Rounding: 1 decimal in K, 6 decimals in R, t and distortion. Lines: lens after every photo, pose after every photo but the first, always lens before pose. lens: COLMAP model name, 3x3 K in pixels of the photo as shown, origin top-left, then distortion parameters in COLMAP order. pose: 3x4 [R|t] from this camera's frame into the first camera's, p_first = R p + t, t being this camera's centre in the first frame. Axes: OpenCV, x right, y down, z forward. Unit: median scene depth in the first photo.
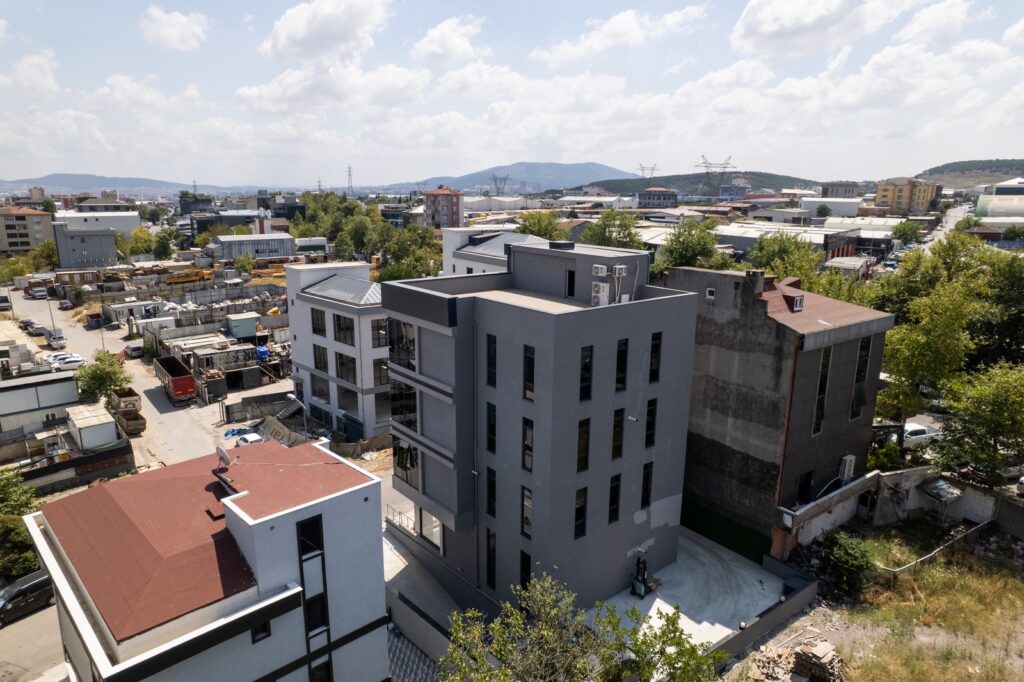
lens RADIAL K [[652.8, 0, 512.0], [0, 652.8, 341.0], [0, 0, 1]] dist [-0.080376, 0.074680]
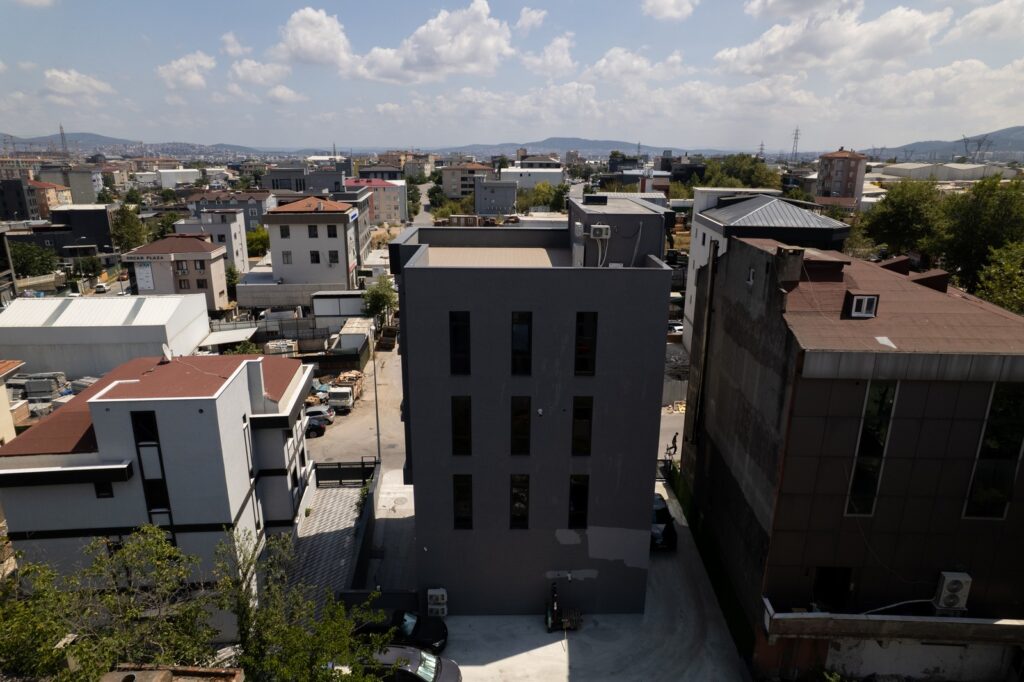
lens RADIAL K [[652.8, 0, 512.0], [0, 652.8, 341.0], [0, 0, 1]] dist [-0.080376, 0.074680]
pose [[0.788043, 0.171736, -0.591181, 0.549423], [-0.140387, 0.985131, 0.099042, -0.038531], [0.599400, 0.004944, 0.800435, 0.290330]]
